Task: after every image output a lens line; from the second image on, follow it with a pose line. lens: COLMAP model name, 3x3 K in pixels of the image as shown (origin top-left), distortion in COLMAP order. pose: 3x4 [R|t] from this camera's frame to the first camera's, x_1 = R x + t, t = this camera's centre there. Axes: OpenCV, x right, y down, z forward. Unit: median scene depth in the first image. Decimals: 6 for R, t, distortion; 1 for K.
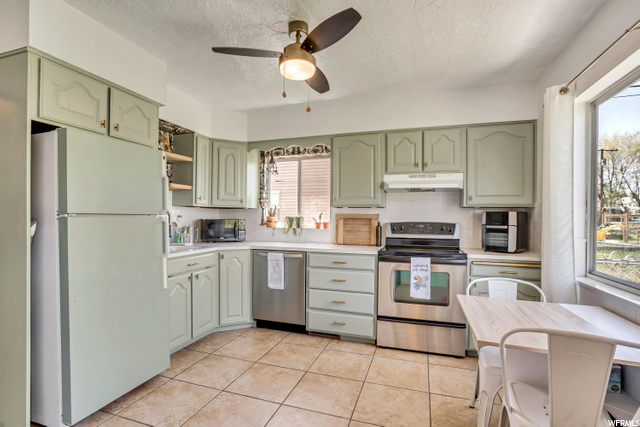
lens RADIAL K [[303.3, 0, 320.0], [0, 303.3, 217.2], [0, 0, 1]] dist [-0.020202, 0.001947]
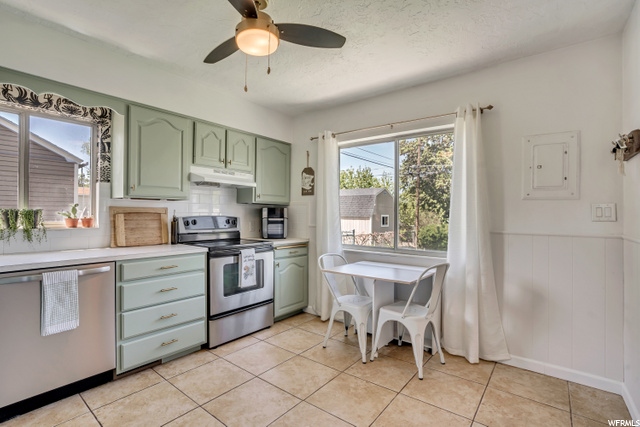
lens RADIAL K [[303.3, 0, 303.8], [0, 303.3, 211.5], [0, 0, 1]] dist [-0.020202, 0.001947]
pose [[0.370186, 0.002892, 0.928953, -0.541199], [-0.009394, 0.999956, 0.000630, -0.003550], [-0.928910, -0.008960, 0.370197, 0.362754]]
